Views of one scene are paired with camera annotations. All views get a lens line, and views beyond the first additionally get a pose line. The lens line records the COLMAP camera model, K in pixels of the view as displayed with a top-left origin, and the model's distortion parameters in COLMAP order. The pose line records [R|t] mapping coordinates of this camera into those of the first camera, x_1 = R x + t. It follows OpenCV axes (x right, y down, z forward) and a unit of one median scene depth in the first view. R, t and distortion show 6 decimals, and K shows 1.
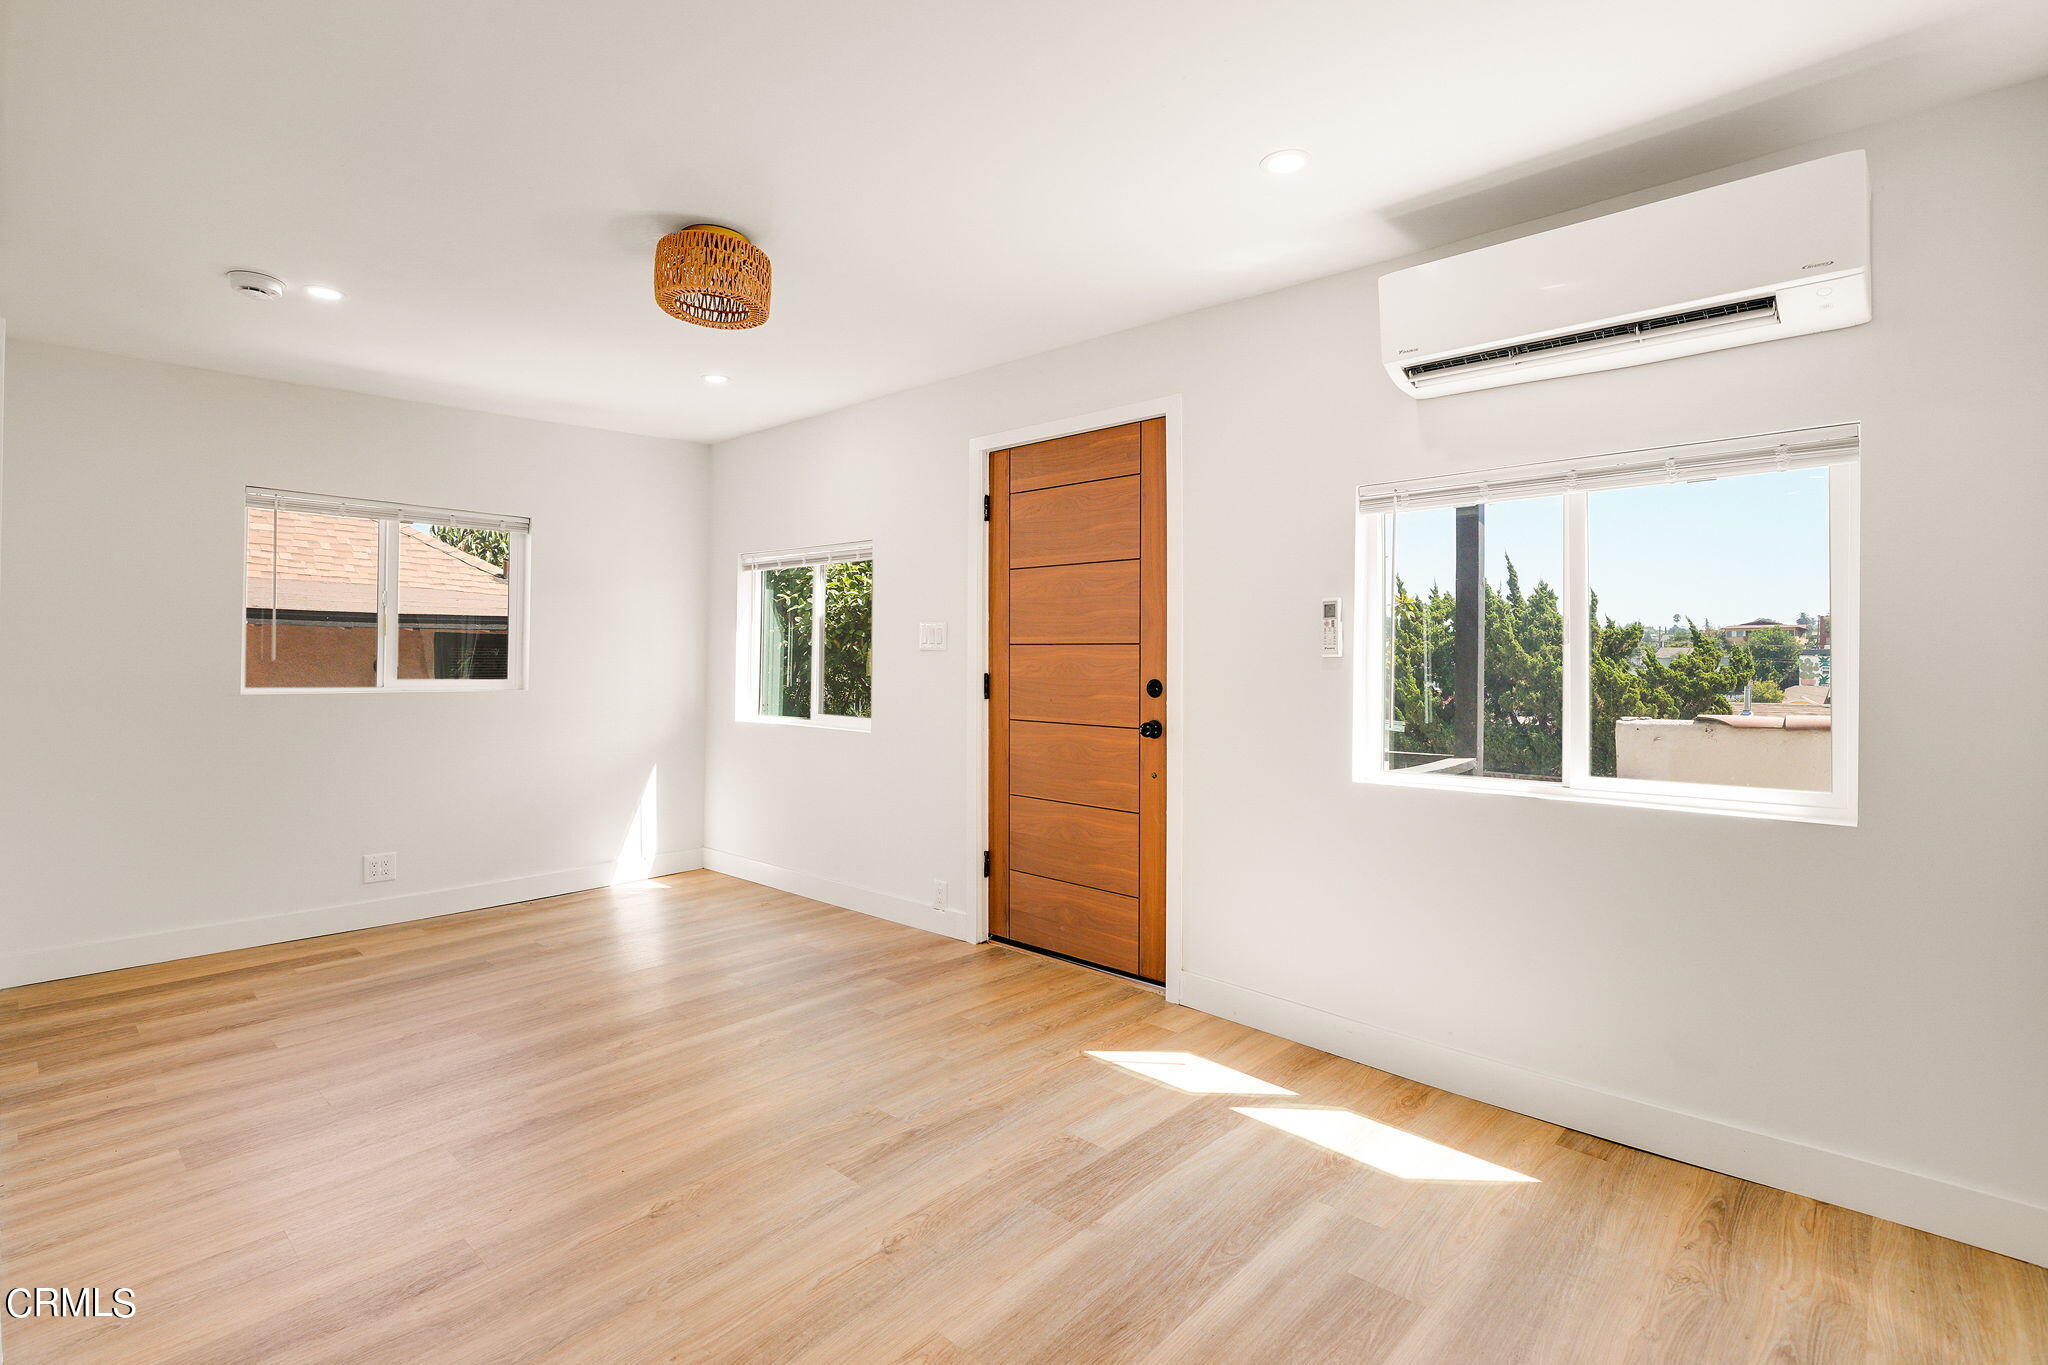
lens RADIAL K [[970.3, 0, 1020.9], [0, 970.3, 651.4], [0, 0, 1]] dist [-0.006865, -0.000362]
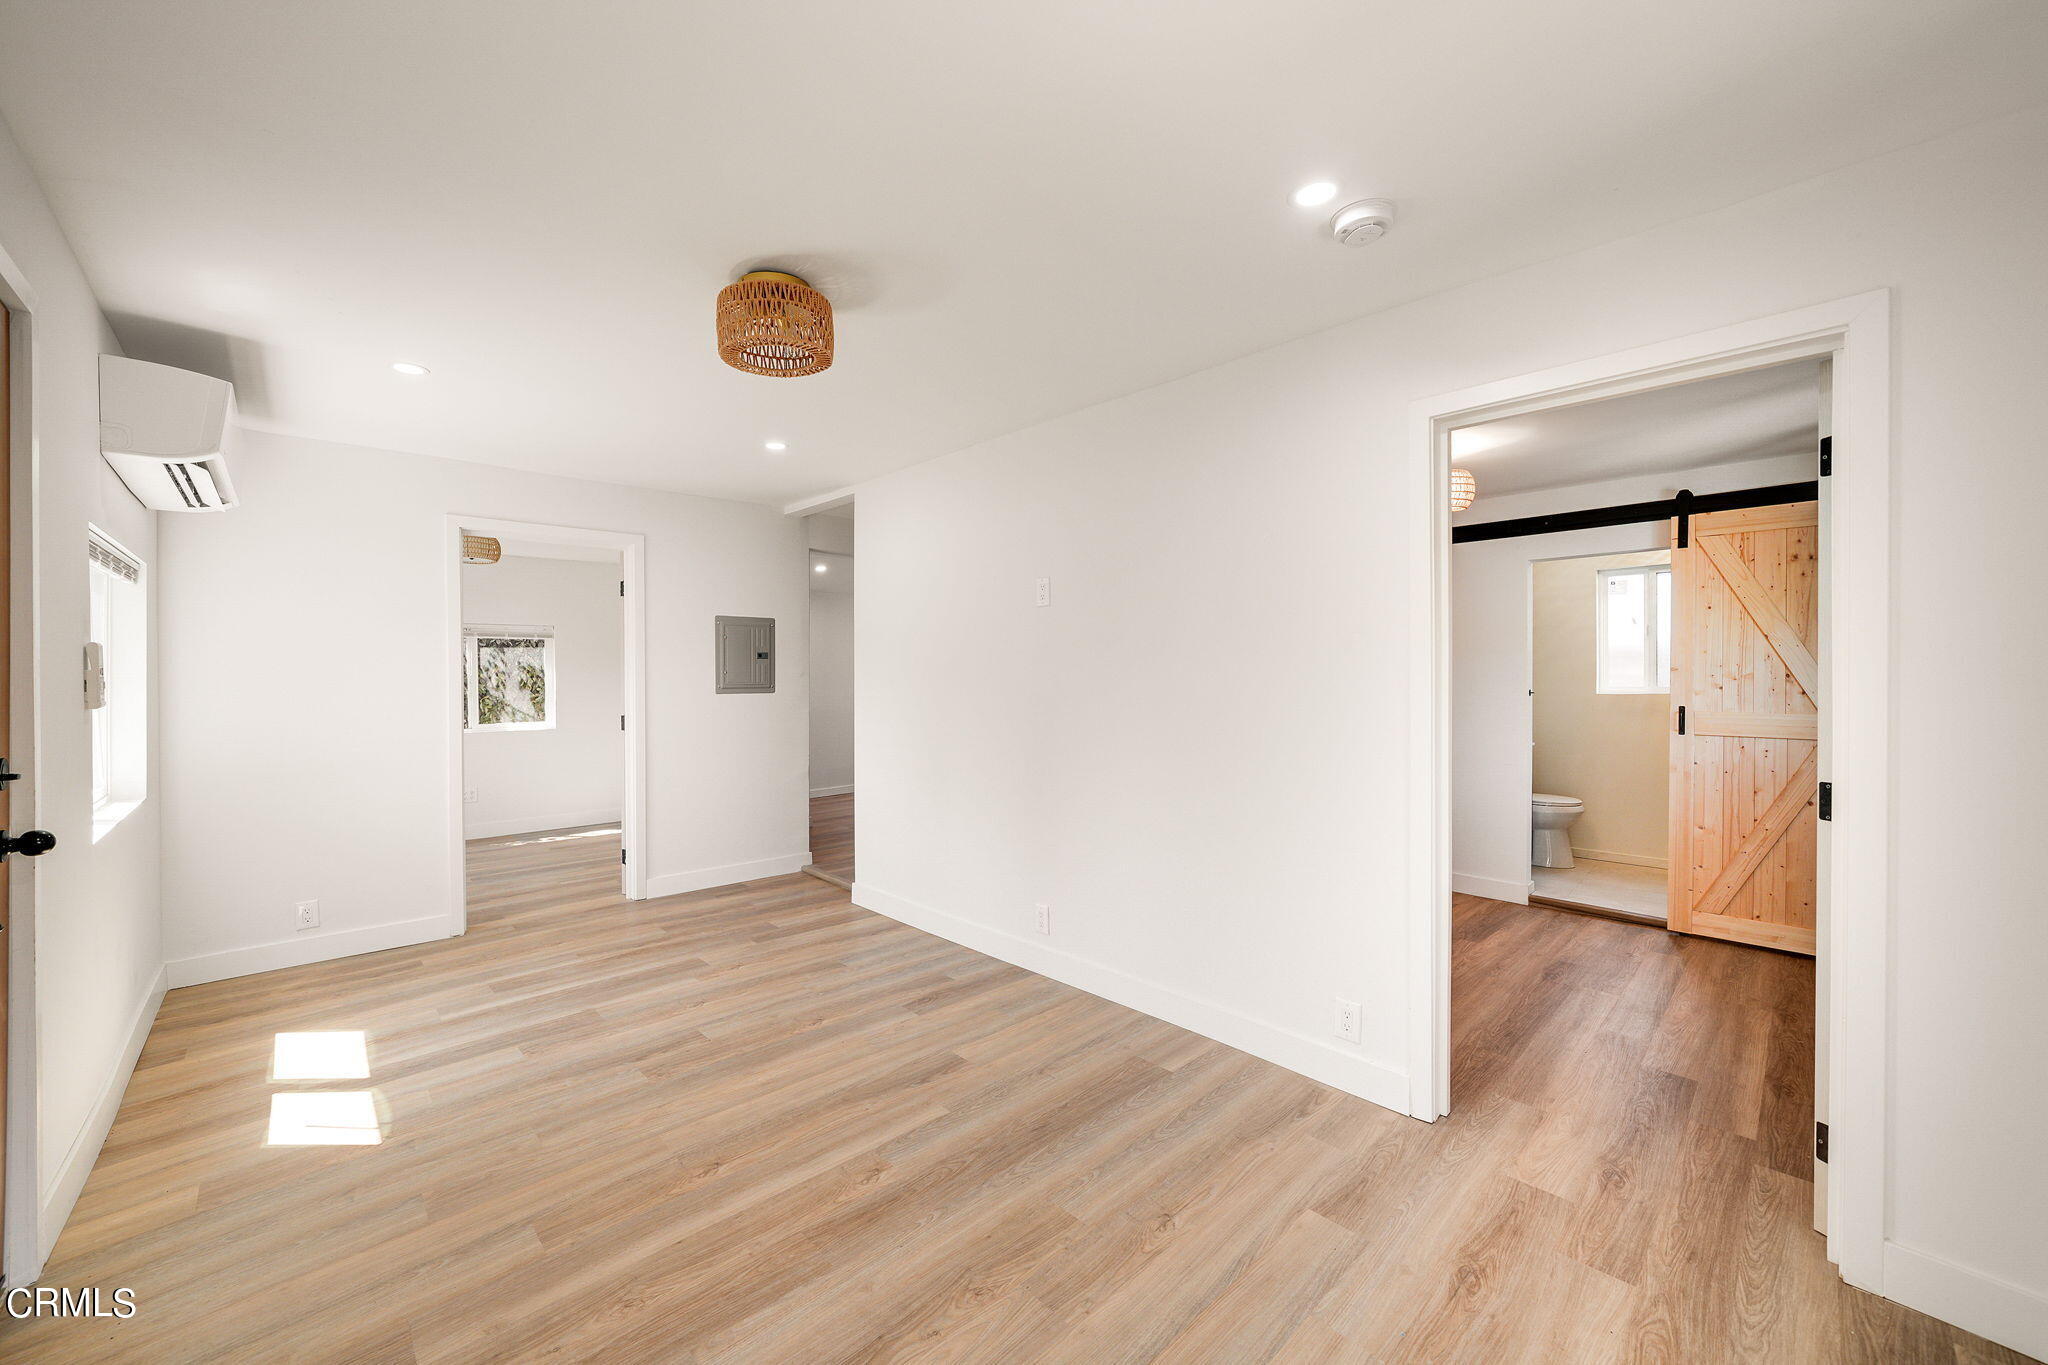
lens RADIAL K [[772.7, 0, 1007.4], [0, 772.7, 683.2], [0, 0, 1]] dist [-0.009040, 0.001071]
pose [[-0.997221, -0.001720, 0.074484, -0.476150], [-0.001815, 0.999998, -0.001215, -0.016214], [-0.074482, -0.001346, -0.997221, 1.374830]]
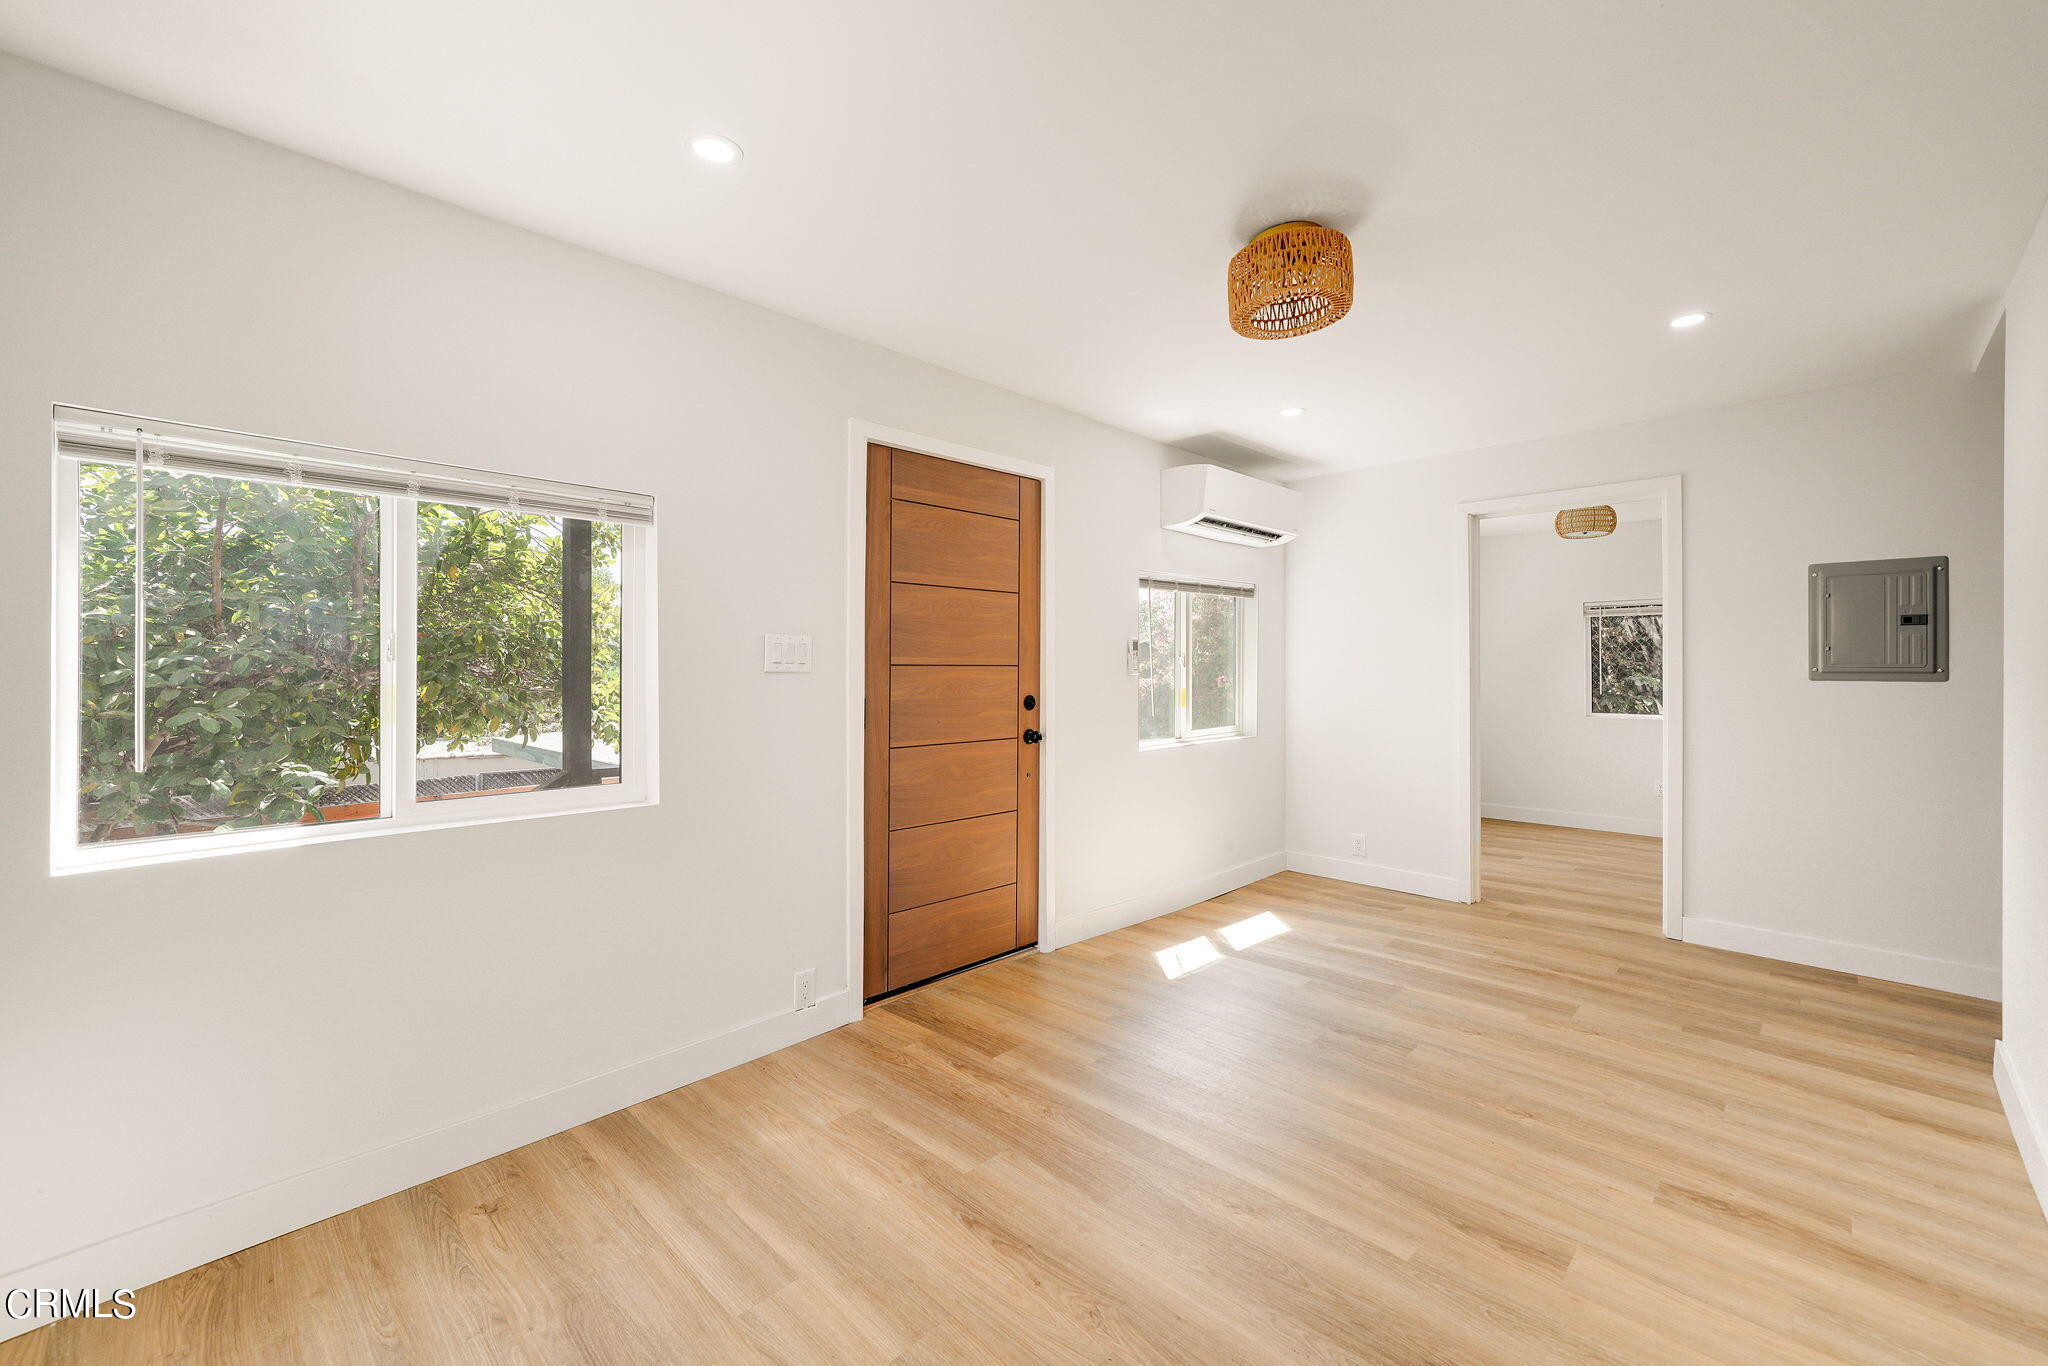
lens RADIAL K [[827.2, 0, 1030.6], [0, 827.2, 662.2], [0, 0, 1]] dist [-0.007541, 0.000917]
pose [[0.025128, -0.002205, 0.999682, -0.871379], [-0.008342, 0.999962, 0.002415, -0.014474], [-0.999649, -0.008400, 0.025109, 0.954918]]
